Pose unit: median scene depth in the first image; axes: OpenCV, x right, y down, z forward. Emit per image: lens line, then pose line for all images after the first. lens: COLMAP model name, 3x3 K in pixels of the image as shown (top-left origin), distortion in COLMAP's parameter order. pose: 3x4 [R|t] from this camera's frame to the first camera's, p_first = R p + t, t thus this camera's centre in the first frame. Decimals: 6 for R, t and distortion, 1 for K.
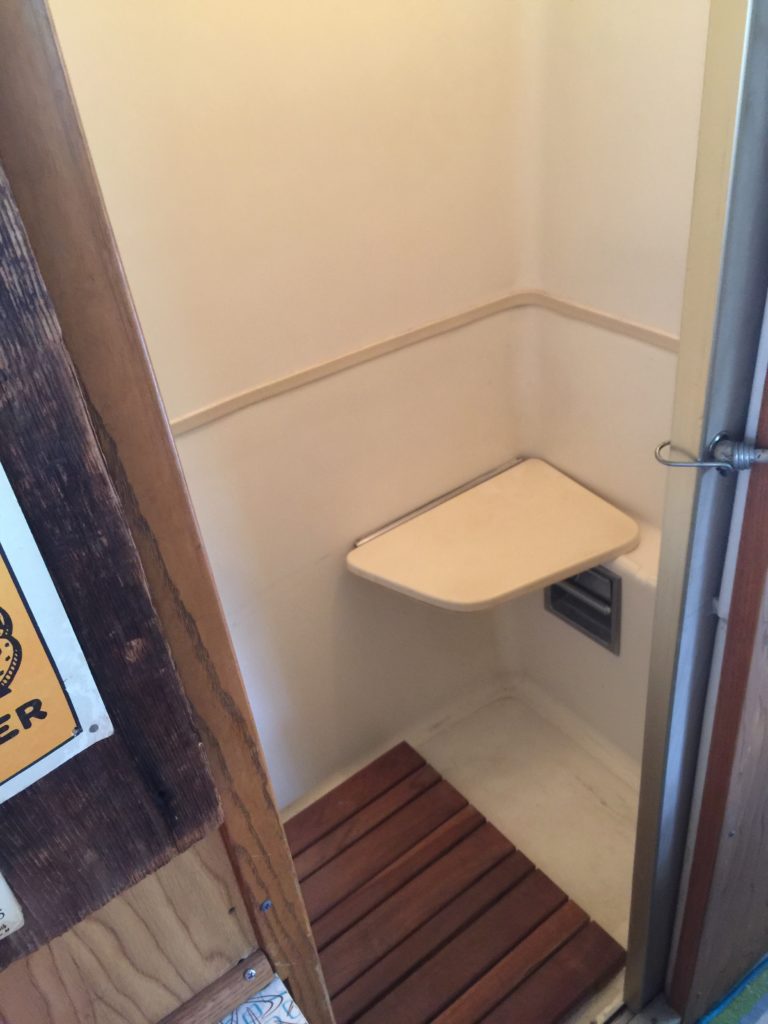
lens RADIAL K [[886.5, 0, 388.3], [0, 886.5, 508.2], [0, 0, 1]] dist [0.076089, -0.103495]
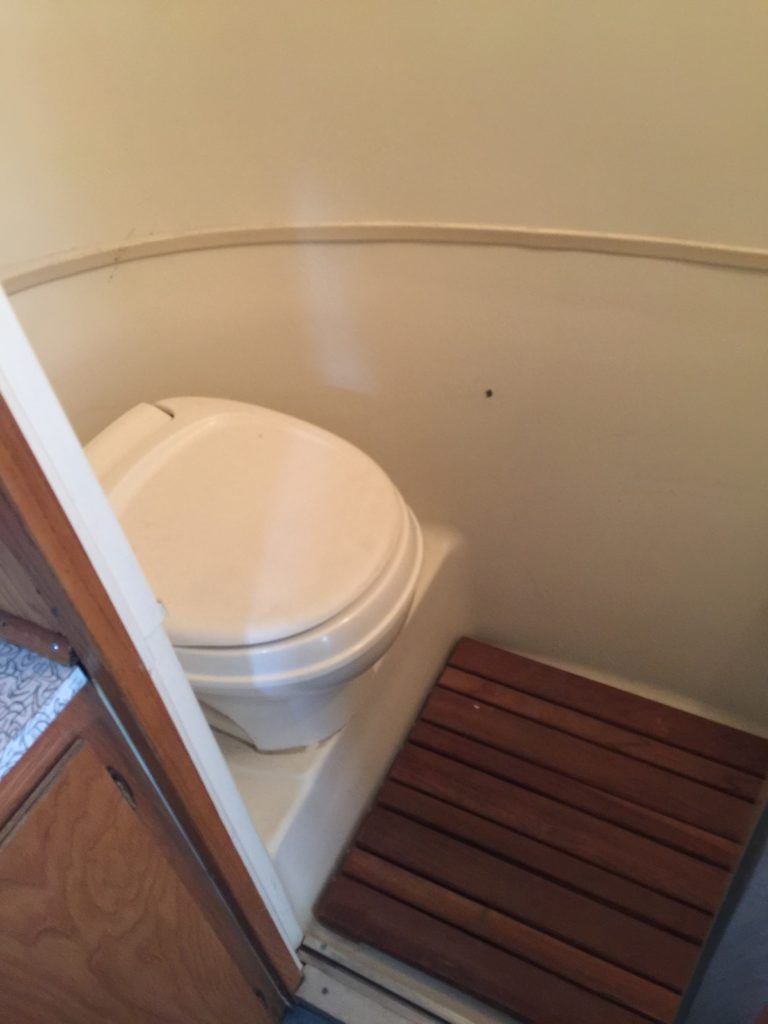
lens RADIAL K [[886.5, 0, 388.3], [0, 886.5, 508.2], [0, 0, 1]] dist [0.076089, -0.103495]
pose [[0.442328, 0.680219, -0.584506, 0.227751], [-0.477602, 0.730287, 0.488444, -0.152697], [0.759106, 0.063109, 0.647901, 0.202516]]
